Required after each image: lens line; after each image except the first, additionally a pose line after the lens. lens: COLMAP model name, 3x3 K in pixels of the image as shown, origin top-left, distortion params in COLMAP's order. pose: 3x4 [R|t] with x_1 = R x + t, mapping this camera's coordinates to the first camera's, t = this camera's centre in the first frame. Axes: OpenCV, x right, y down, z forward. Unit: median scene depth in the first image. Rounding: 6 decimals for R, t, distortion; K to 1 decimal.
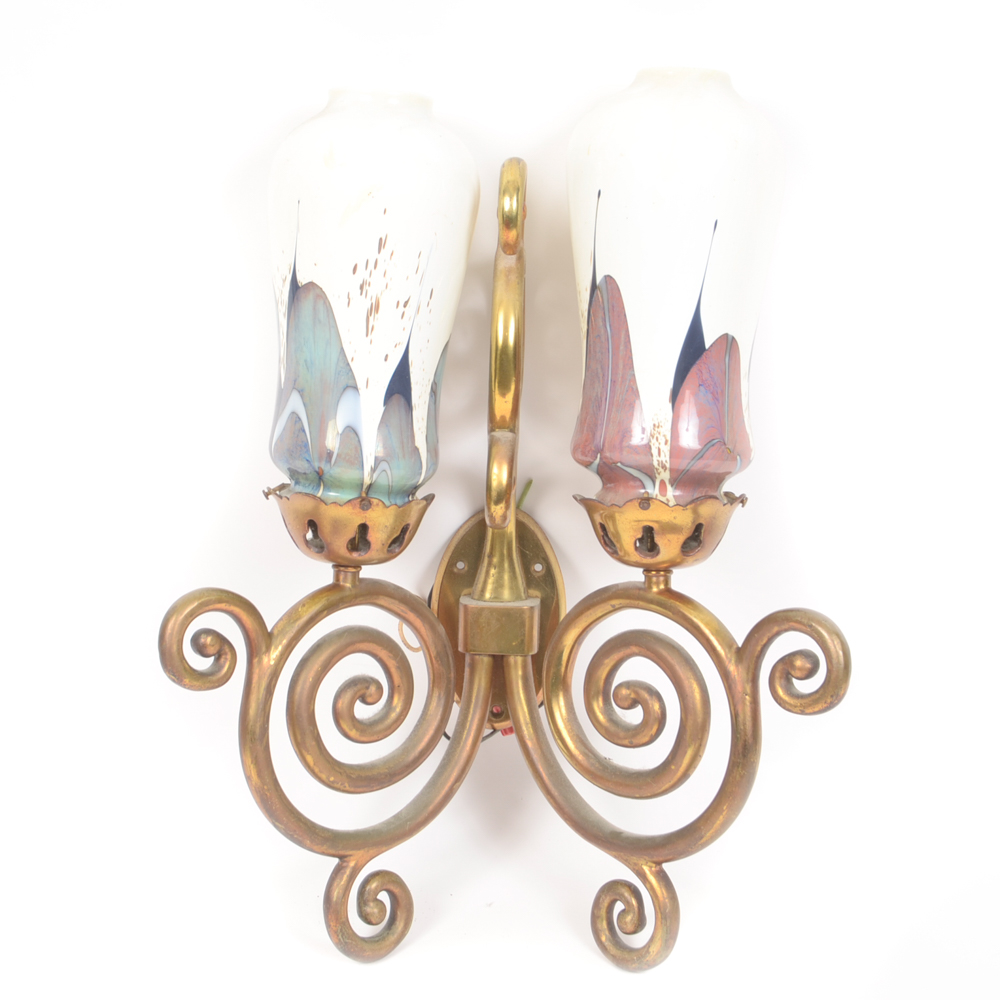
lens RADIAL K [[2186.0, 0, 467.8], [0, 2186.0, 497.8], [0, 0, 1]] dist [-0.014347, 0.000000]
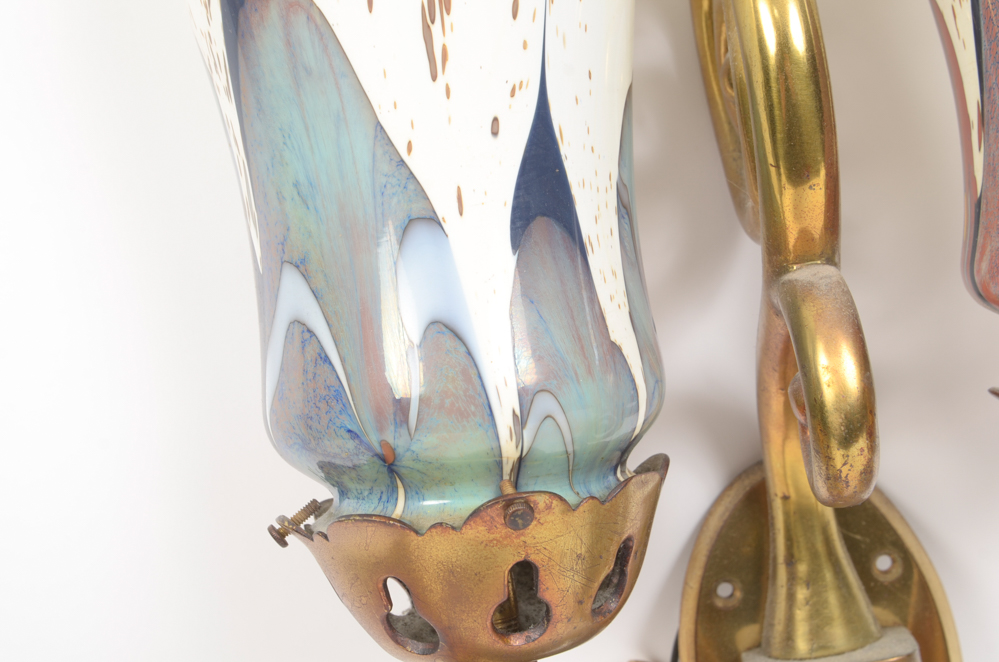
lens RADIAL K [[1441.6, 0, 496.7], [0, 1441.6, 352.5], [0, 0, 1]] dist [0.005560, 0.000000]
pose [[0.978813, -0.203430, -0.023274, -0.038518], [0.200549, 0.975408, -0.091427, -0.002010], [0.041300, 0.084823, 0.995540, 0.737320]]
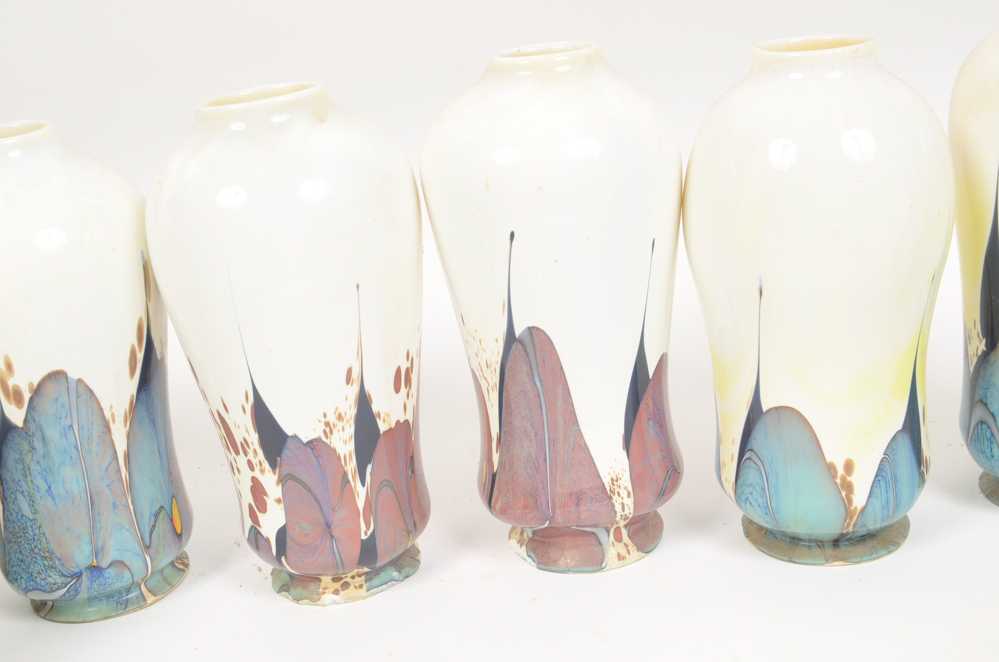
lens RADIAL K [[1373.9, 0, 495.0], [0, 1373.9, 338.3], [0, 0, 1]] dist [0.001920, 0.000000]
pose [[0.875396, -0.273450, 0.398632, -0.151104], [0.186189, 0.951736, 0.243992, -0.220808], [-0.446112, -0.139369, 0.884059, 0.538866]]
